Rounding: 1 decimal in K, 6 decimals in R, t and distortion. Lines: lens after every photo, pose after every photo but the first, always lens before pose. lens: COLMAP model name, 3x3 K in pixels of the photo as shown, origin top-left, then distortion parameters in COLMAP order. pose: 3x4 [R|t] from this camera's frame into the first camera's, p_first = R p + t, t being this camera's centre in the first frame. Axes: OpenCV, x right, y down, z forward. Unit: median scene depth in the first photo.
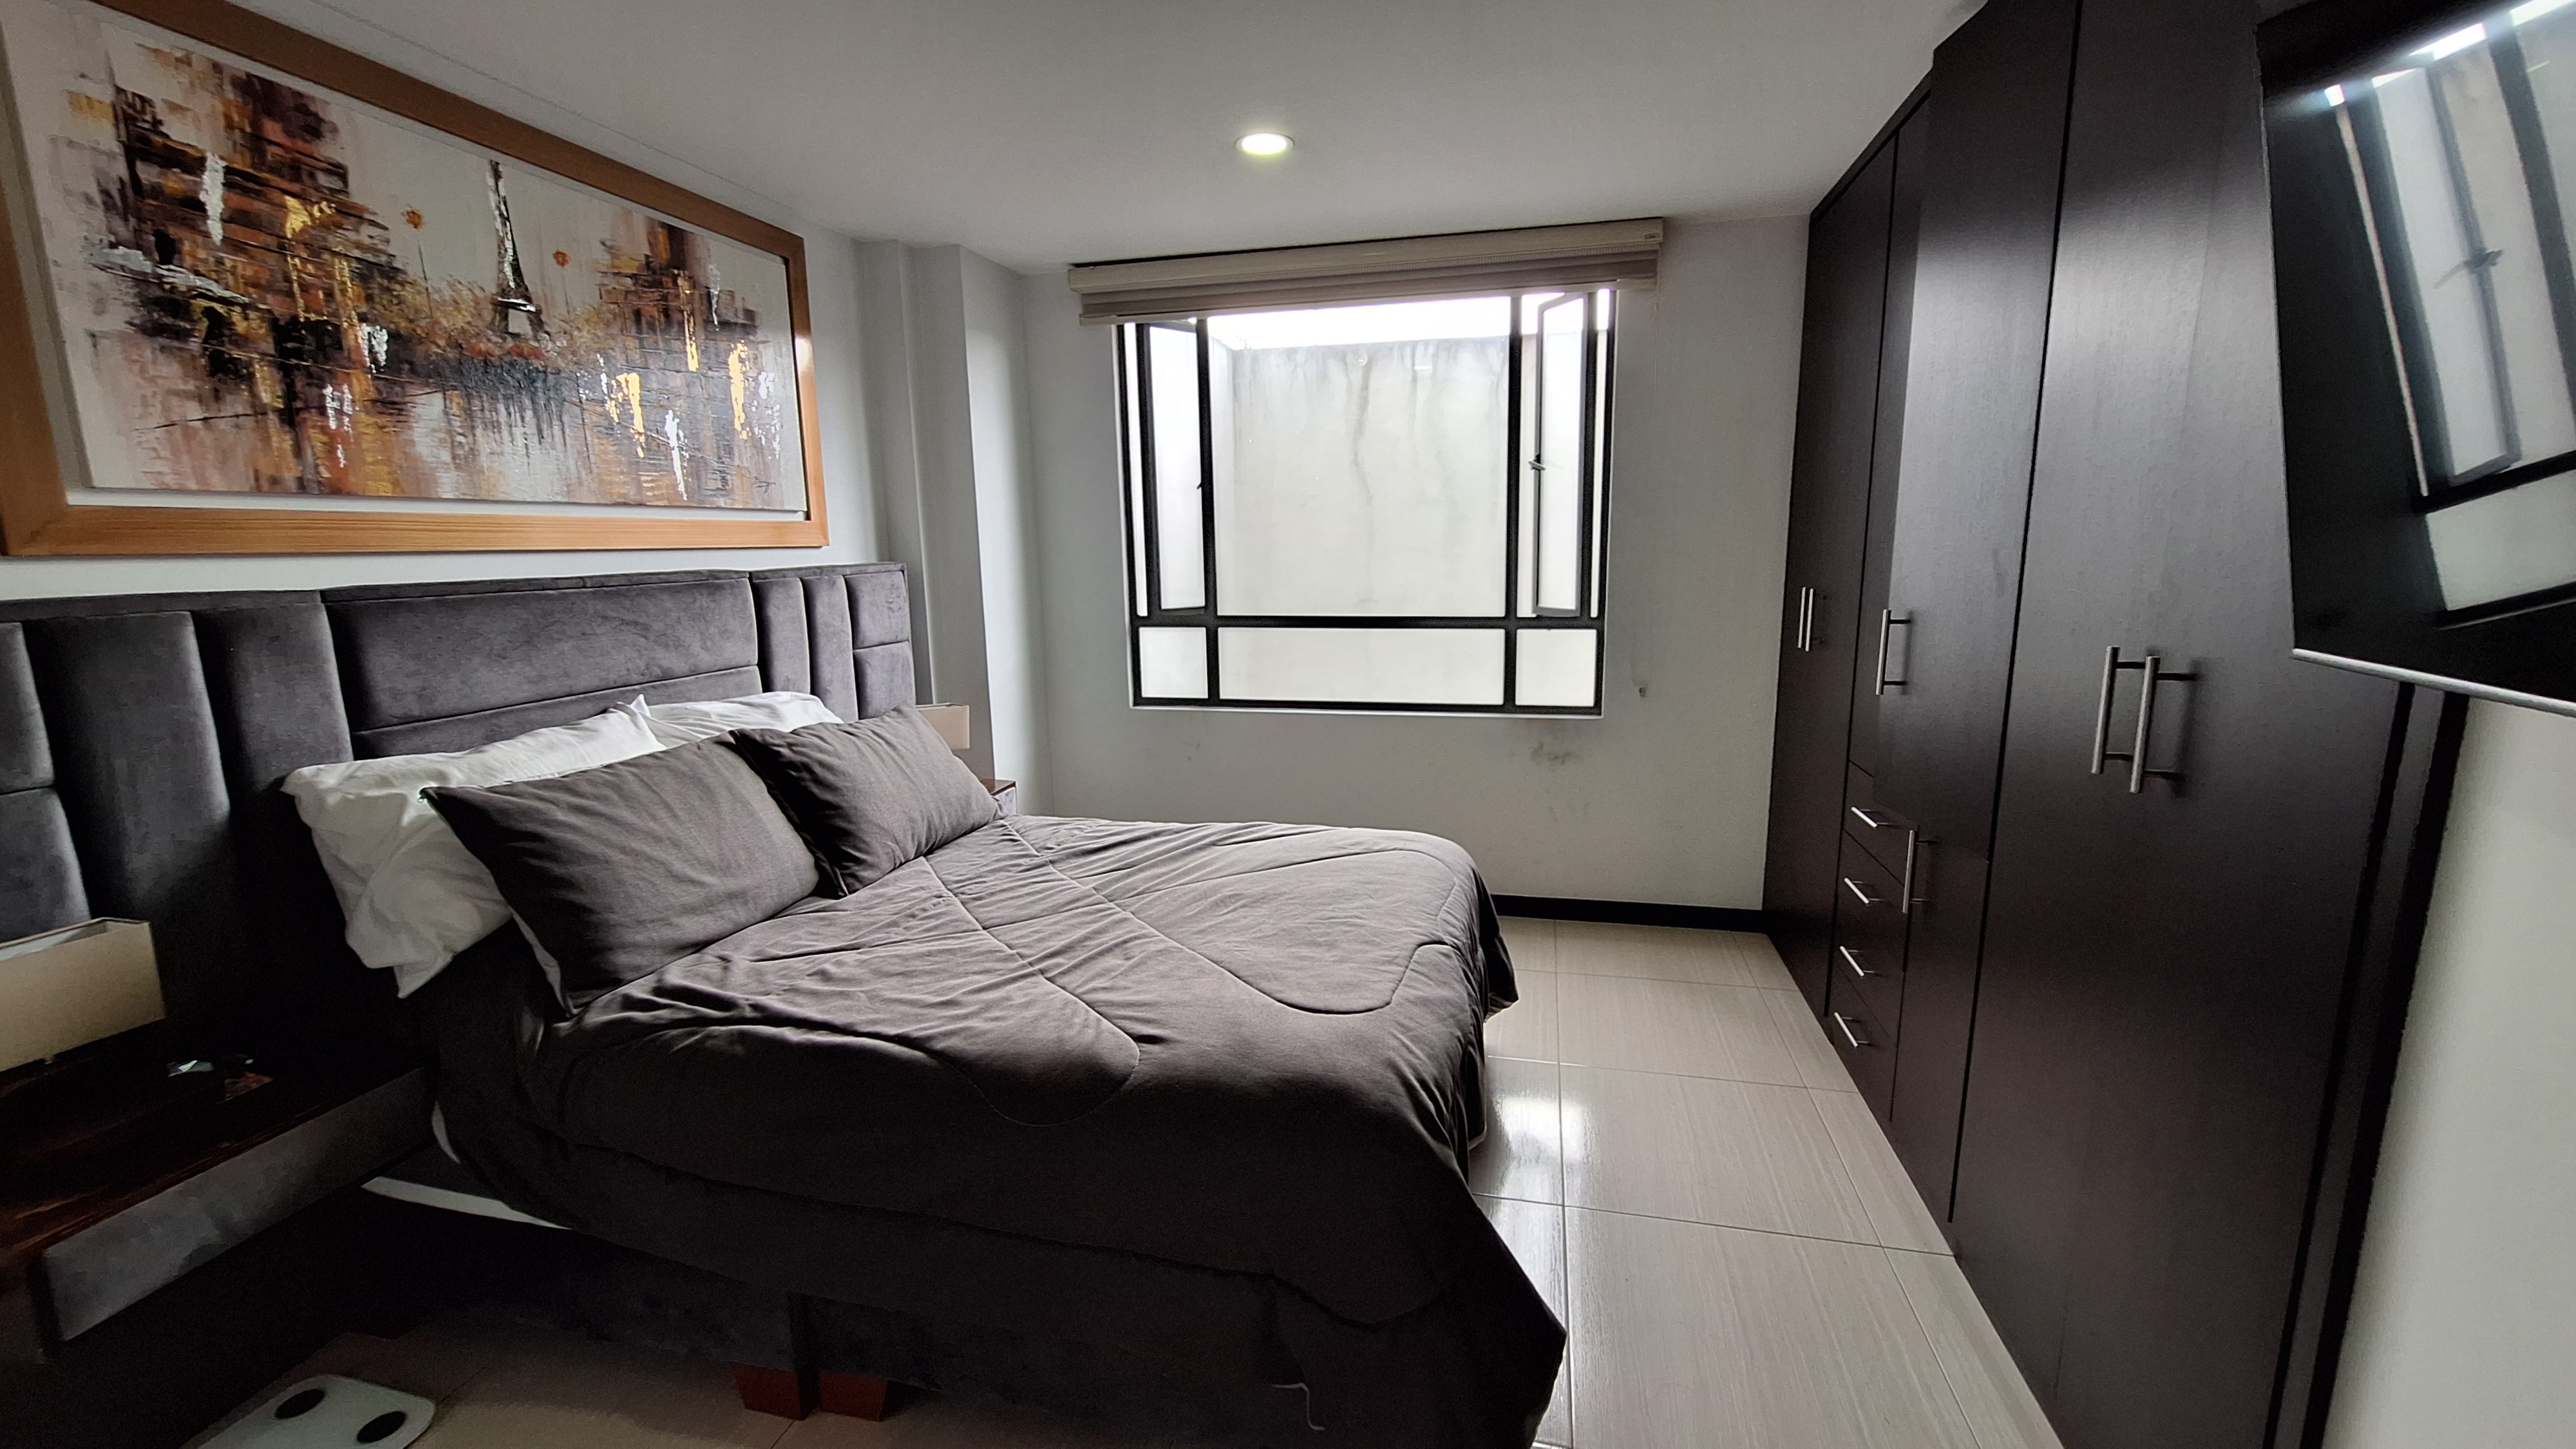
lens RADIAL K [[1026.8, 0, 1297.9], [0, 1026.8, 708.8], [0, 0, 1]] dist [-0.005344, 0.001786]
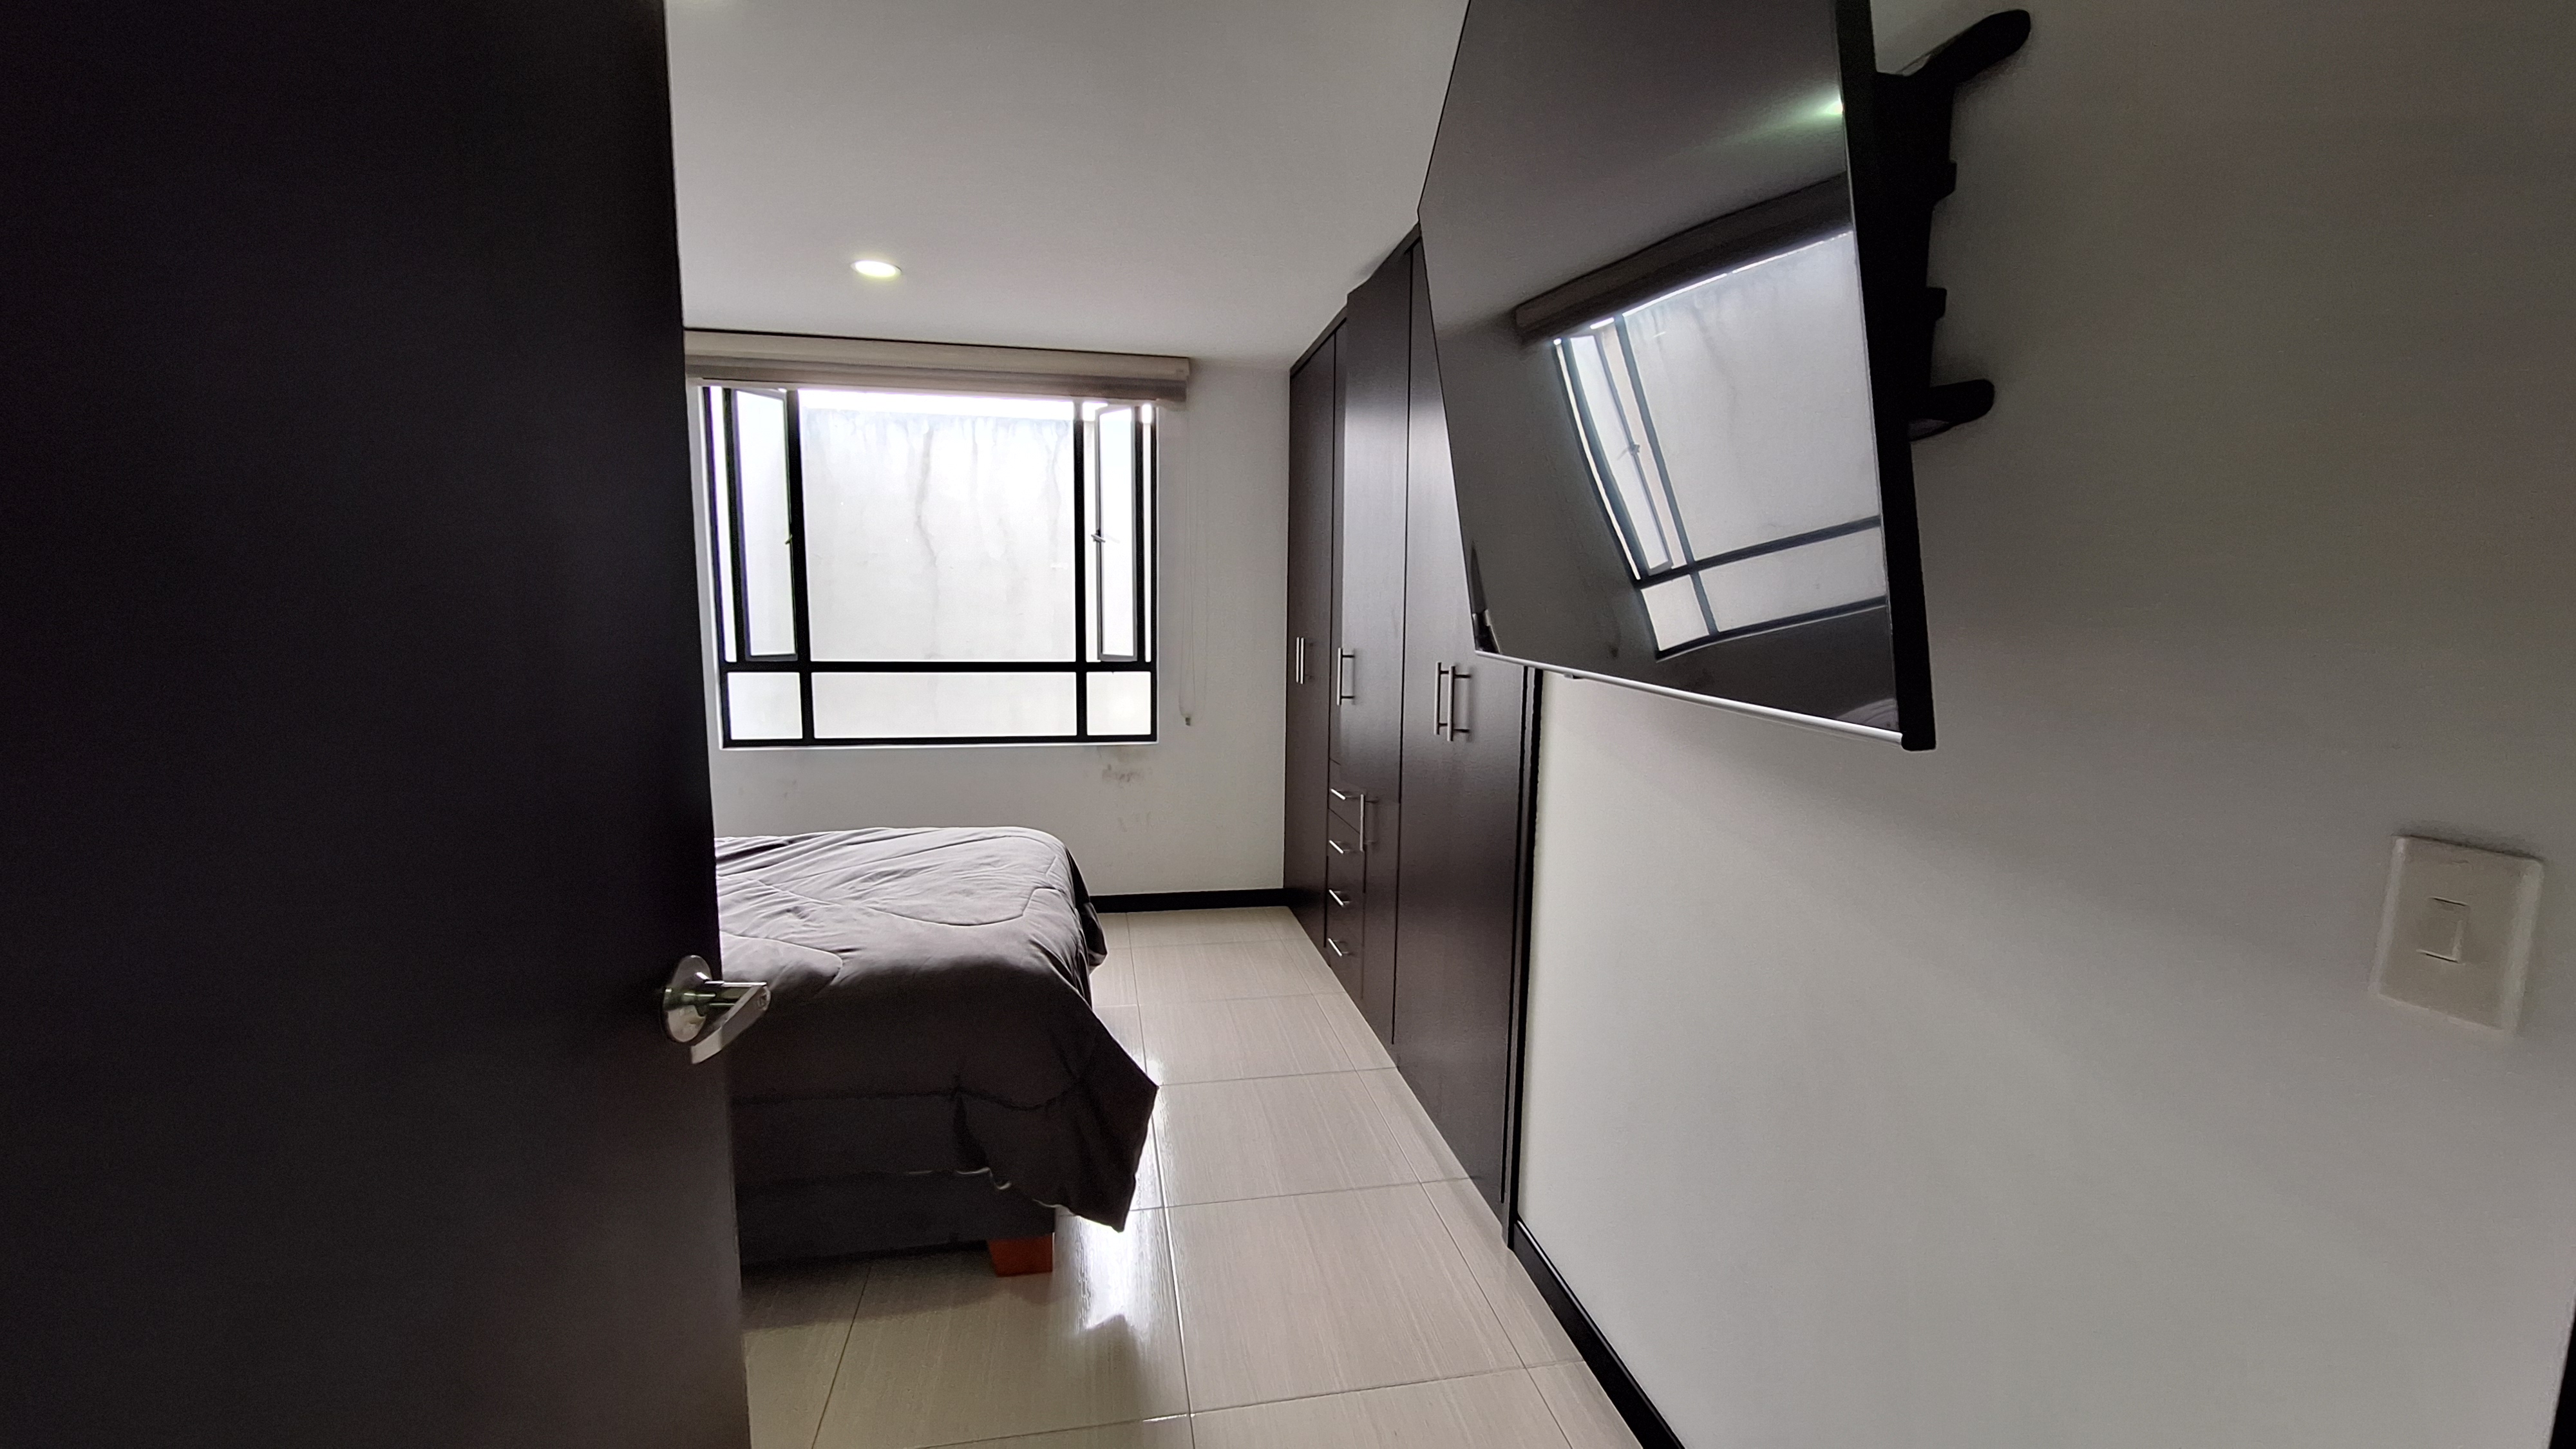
lens RADIAL K [[1026.8, 0, 1273.3], [0, 1026.8, 730.9], [0, 0, 1]] dist [-0.005344, 0.001786]
pose [[0.918875, -0.024586, 0.393783, -0.062485], [0.040771, 0.998630, -0.032787, 0.040468], [-0.392438, 0.046182, 0.918618, -0.192504]]
